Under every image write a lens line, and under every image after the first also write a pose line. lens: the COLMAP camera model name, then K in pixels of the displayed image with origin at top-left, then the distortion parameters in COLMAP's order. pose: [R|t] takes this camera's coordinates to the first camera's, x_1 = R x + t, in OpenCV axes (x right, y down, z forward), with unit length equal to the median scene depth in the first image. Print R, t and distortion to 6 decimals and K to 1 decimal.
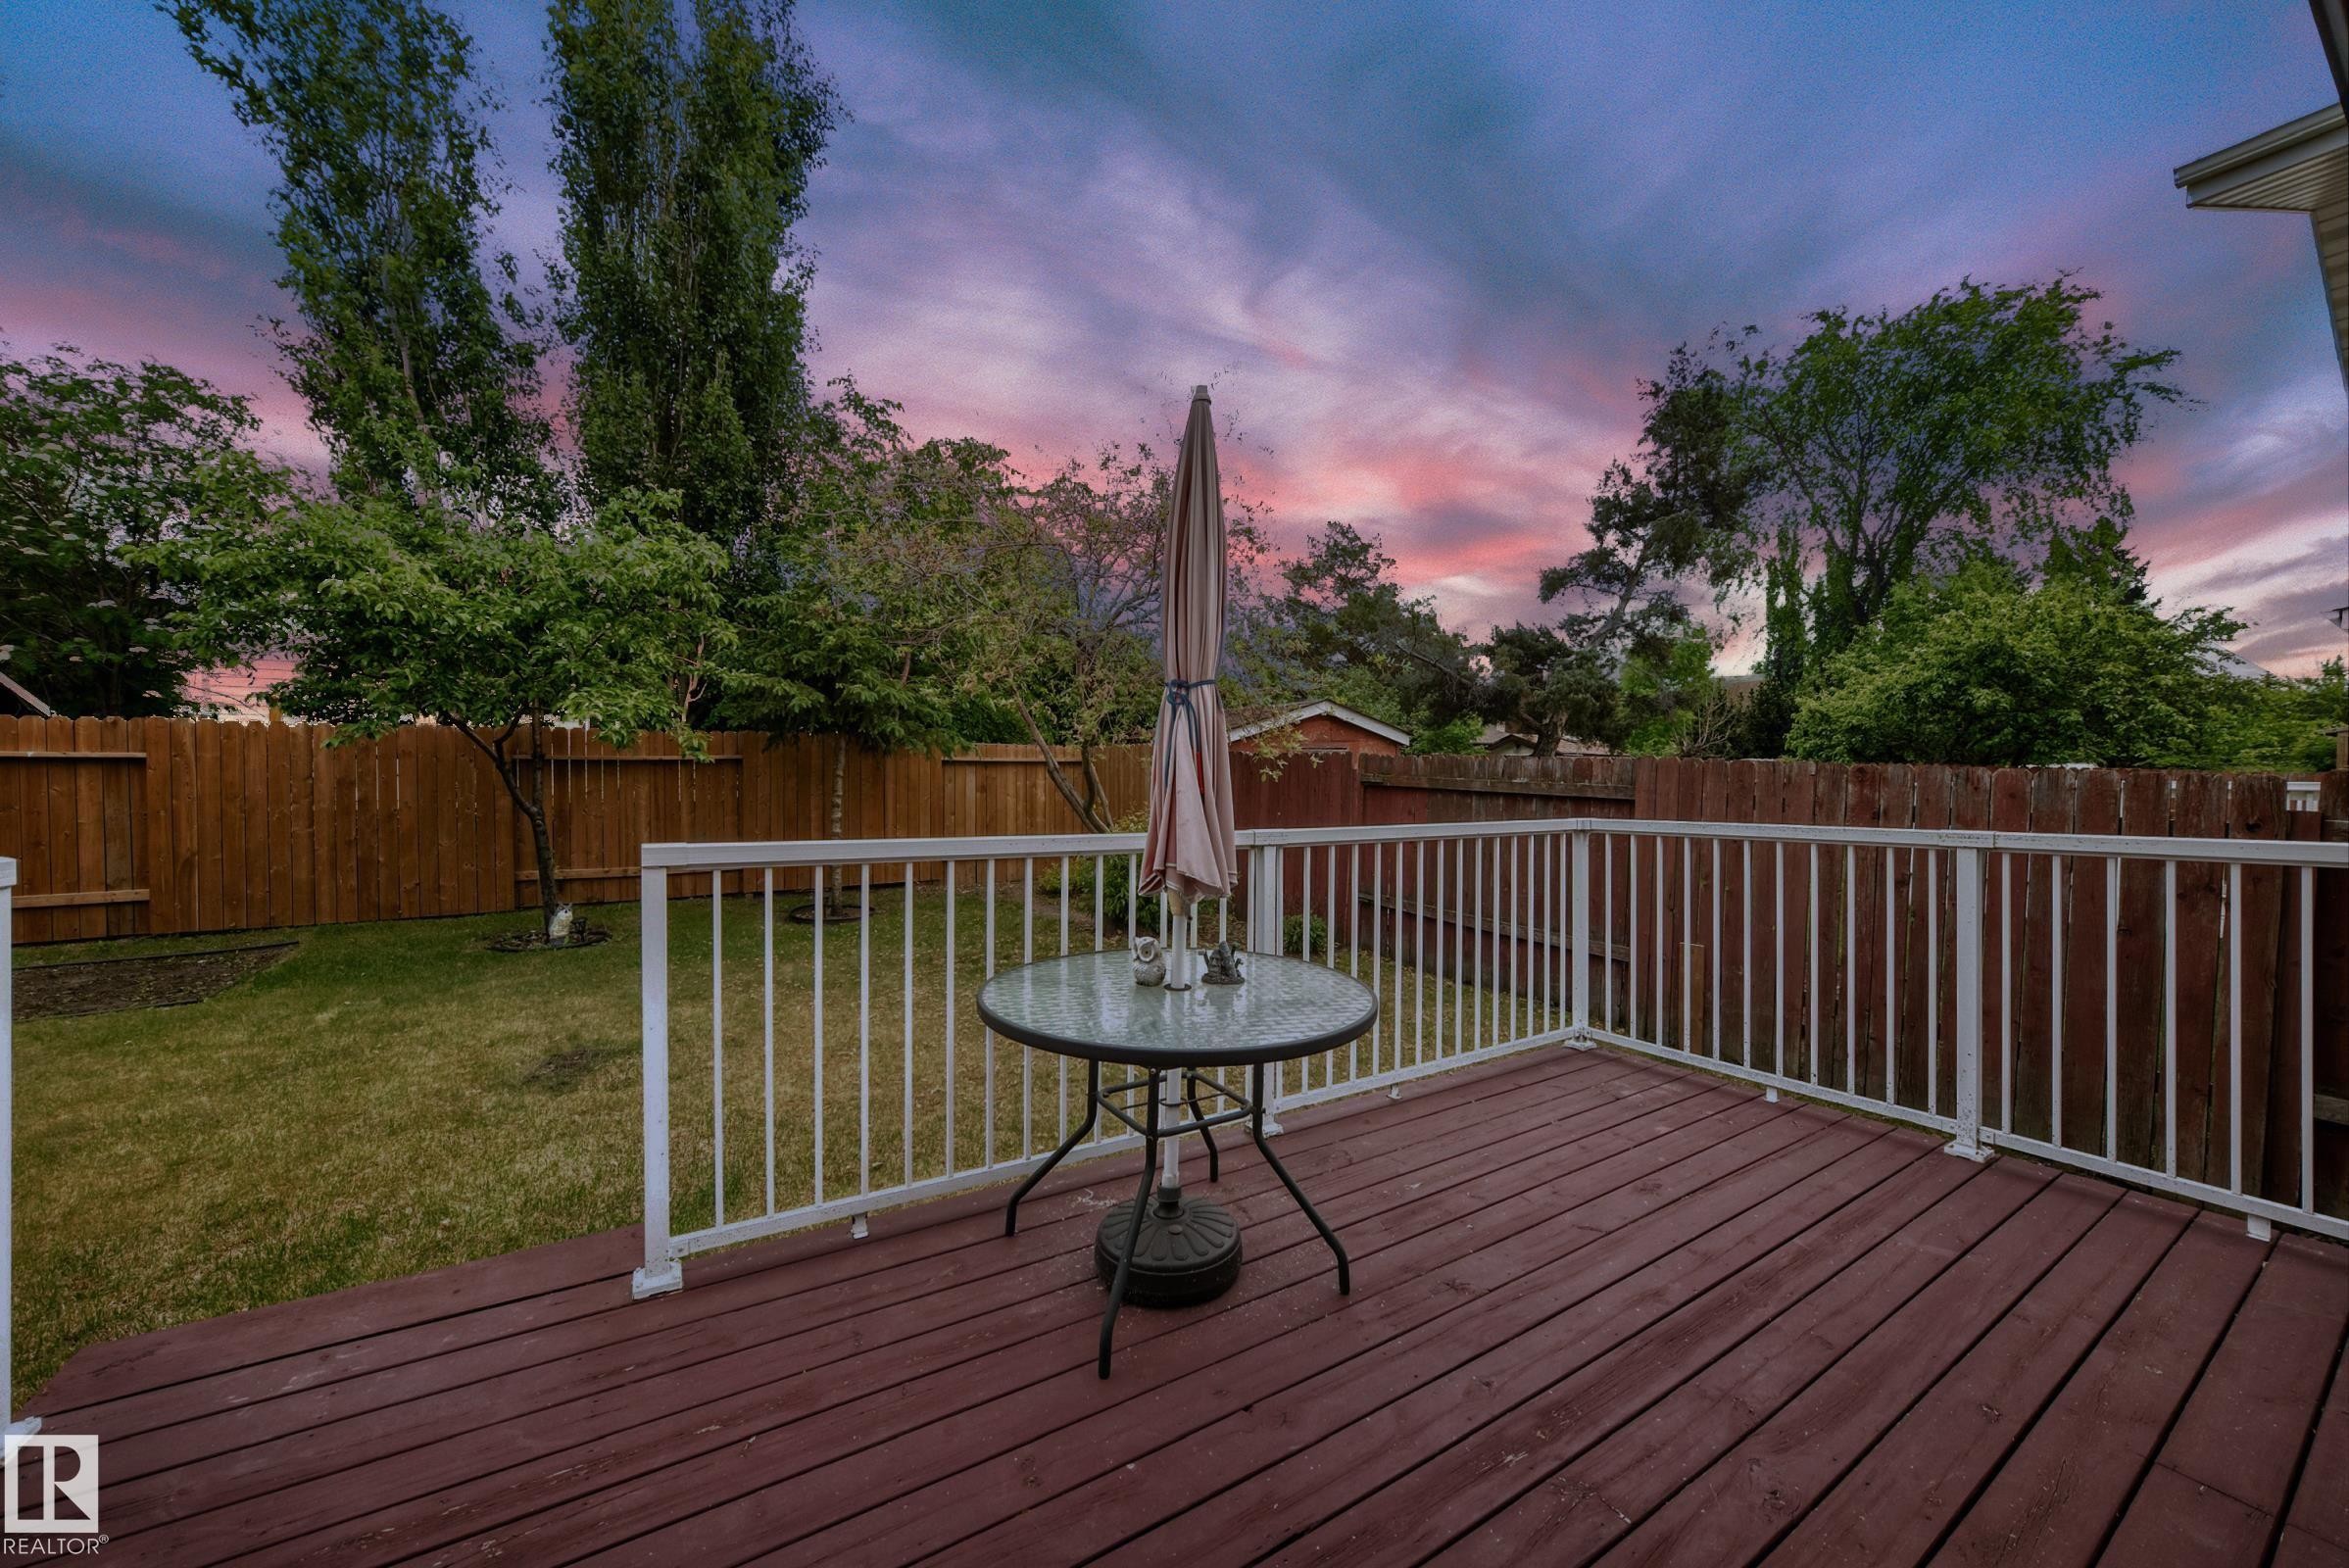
lens RADIAL K [[837.7, 0, 1175.2], [0, 837.7, 786.8], [0, 0, 1]] dist [-0.017783, 0.004521]
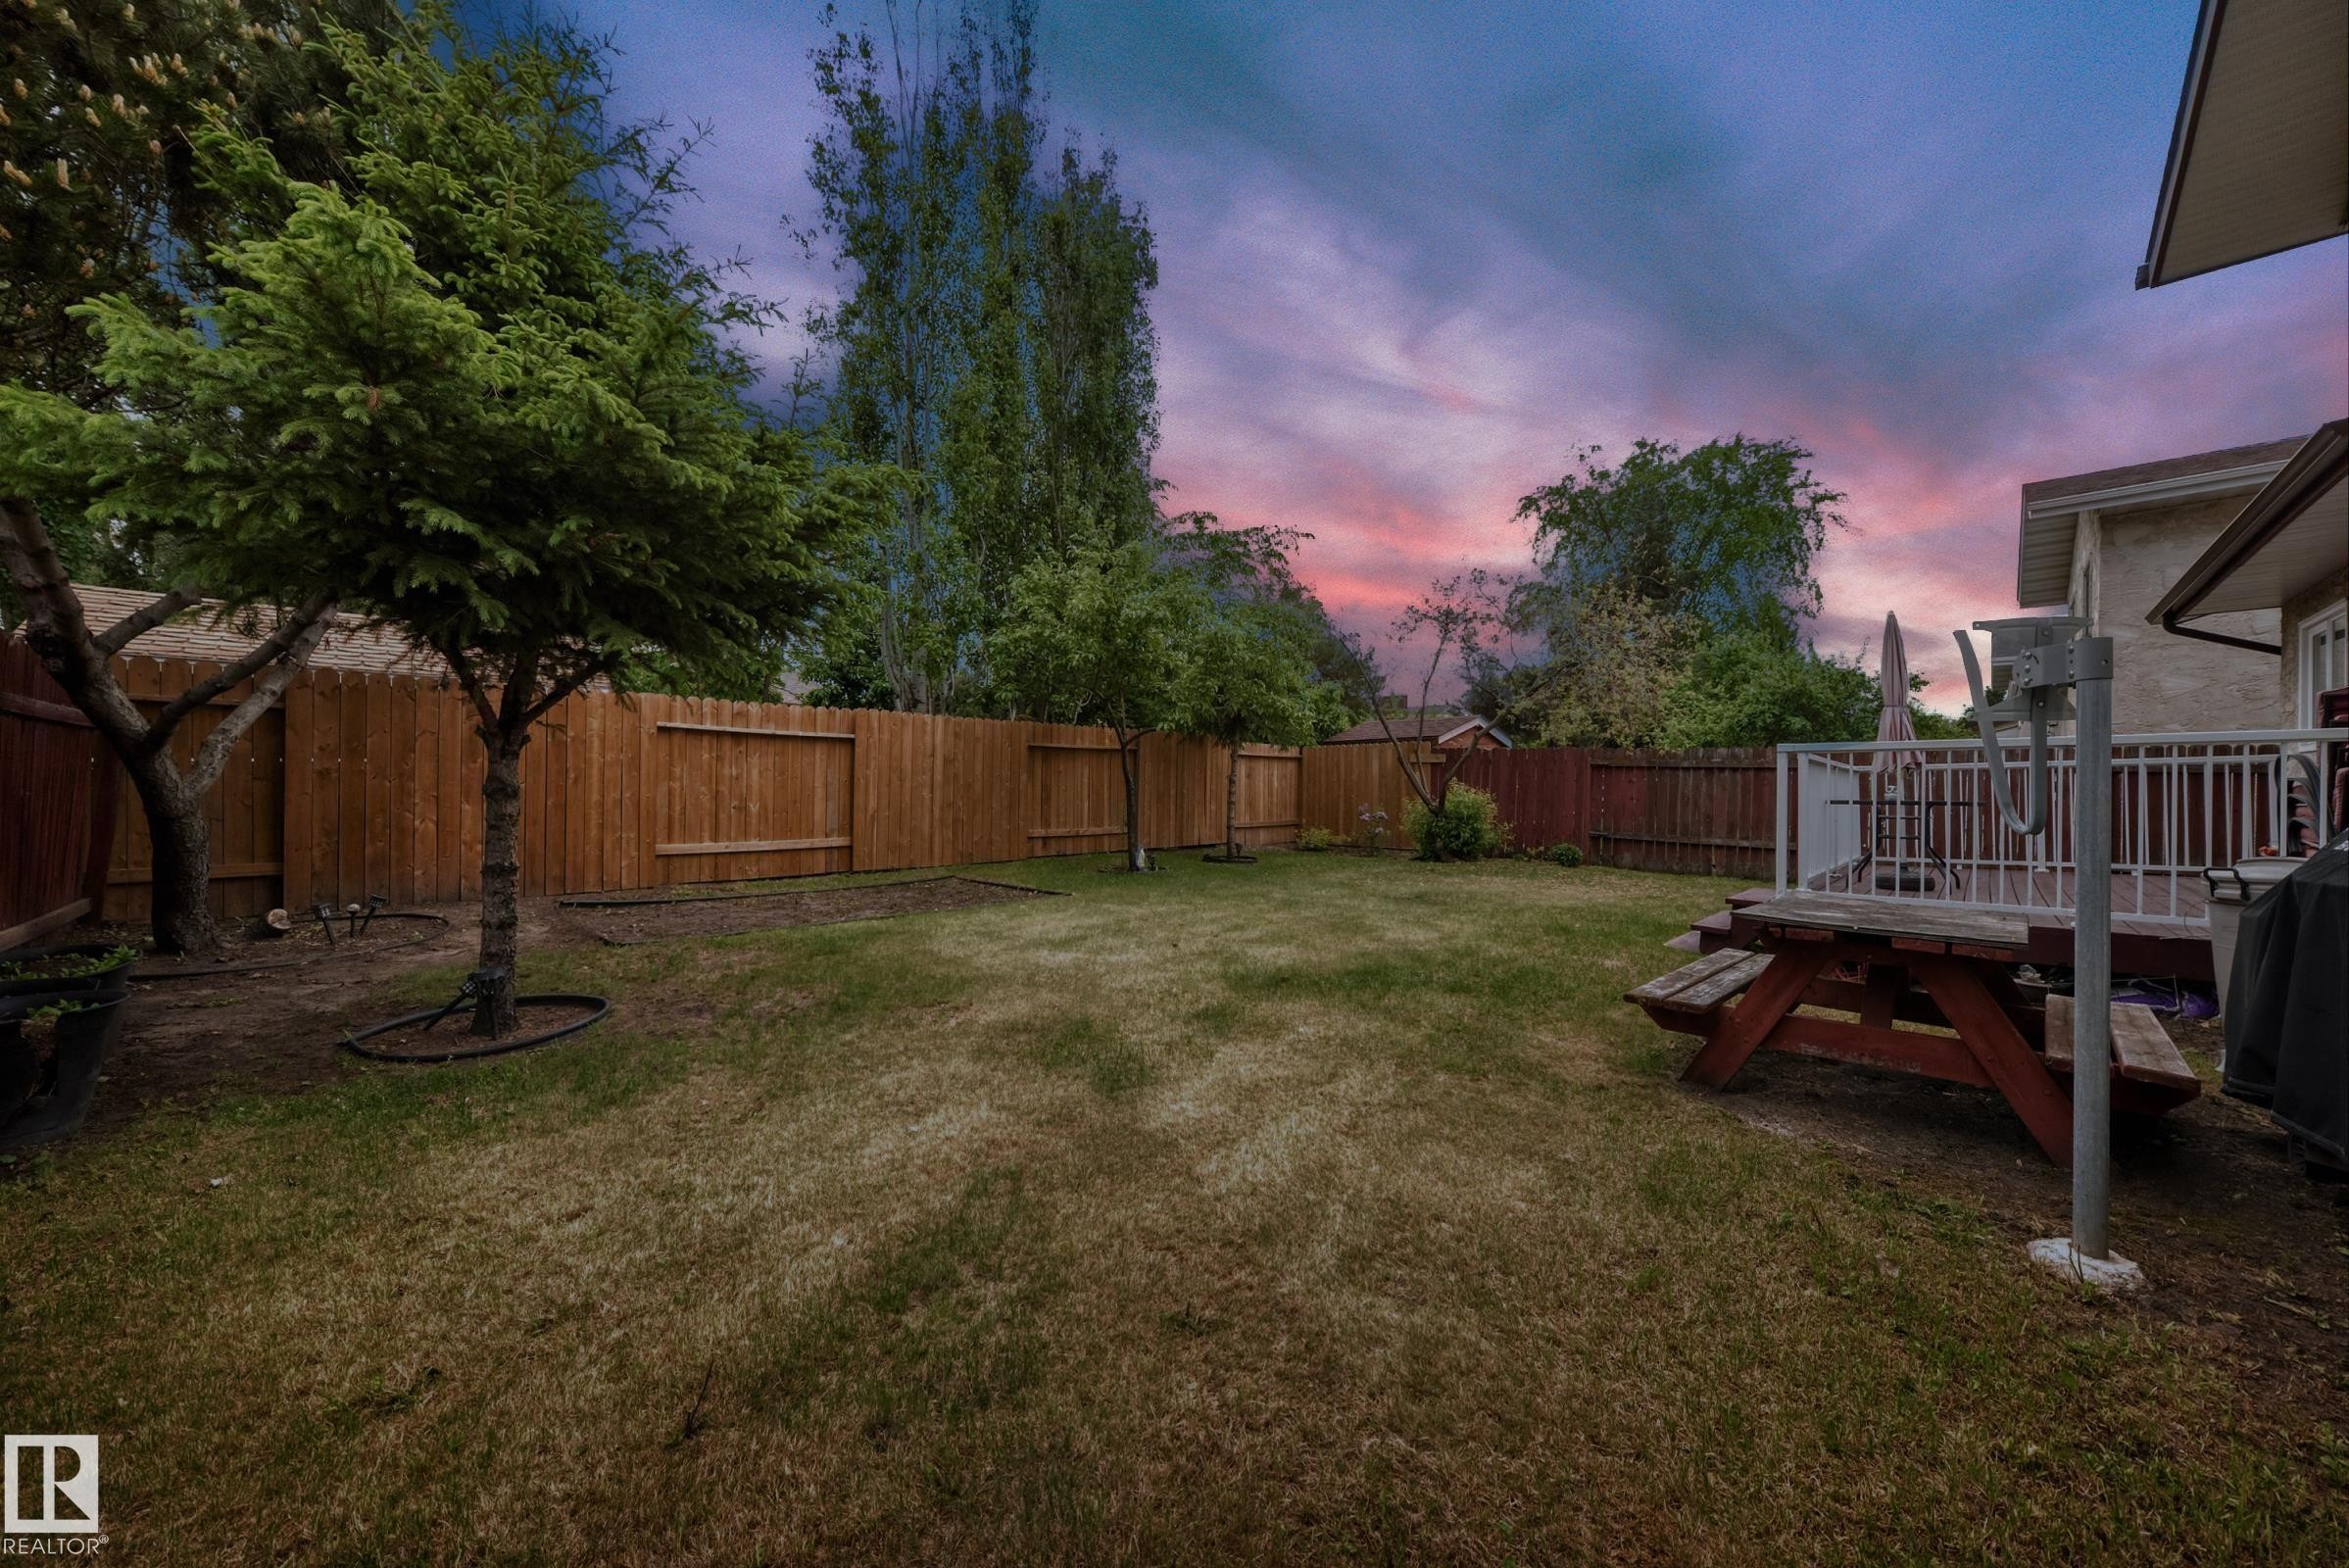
lens RADIAL K [[837.7, 0, 1172.5], [0, 837.7, 778.1], [0, 0, 1]] dist [-0.017783, 0.004521]
pose [[0.969348, 0.001431, 0.245686, -0.322610], [0.006375, 0.999500, -0.030976, 0.022263], [-0.245608, 0.031593, 0.968854, -0.131135]]
